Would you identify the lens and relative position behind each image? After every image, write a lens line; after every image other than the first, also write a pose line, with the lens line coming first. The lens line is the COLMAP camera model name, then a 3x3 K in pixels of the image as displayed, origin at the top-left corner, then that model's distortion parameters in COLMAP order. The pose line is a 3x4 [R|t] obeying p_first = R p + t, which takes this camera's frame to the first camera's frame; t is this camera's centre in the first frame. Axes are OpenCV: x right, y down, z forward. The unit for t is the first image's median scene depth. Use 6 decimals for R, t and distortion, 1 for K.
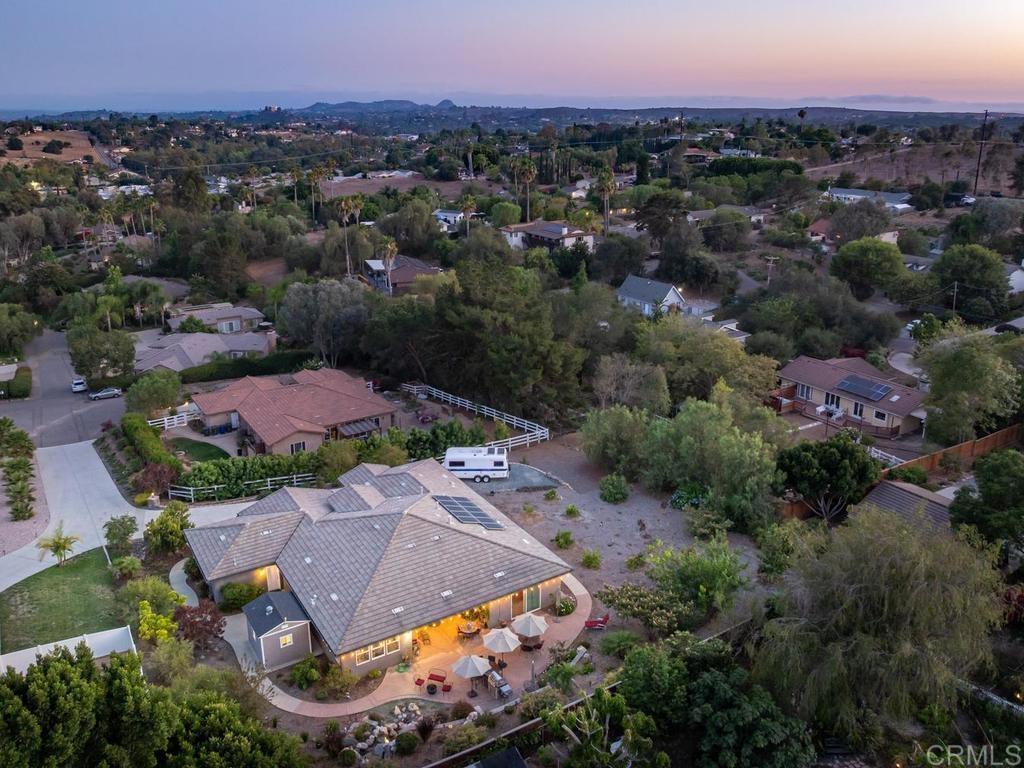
lens RADIAL K [[799.4, 0, 518.6], [0, 799.4, 380.3], [0, 0, 1]] dist [-0.023171, -0.022295]
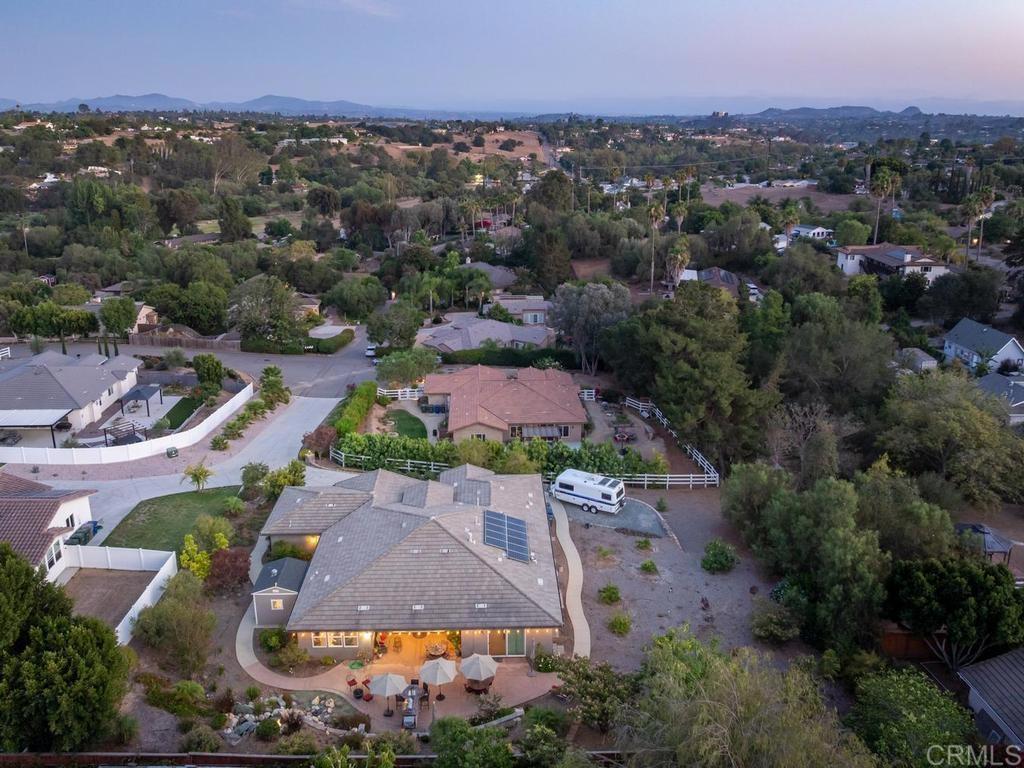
lens RADIAL K [[799.4, 0, 509.2], [0, 799.4, 373.5], [0, 0, 1]] dist [-0.023171, -0.022295]
pose [[0.857312, 0.158220, -0.489881, 0.216173], [-0.165028, 0.985845, 0.029598, -0.031612], [0.487629, 0.055470, 0.871287, 0.089659]]
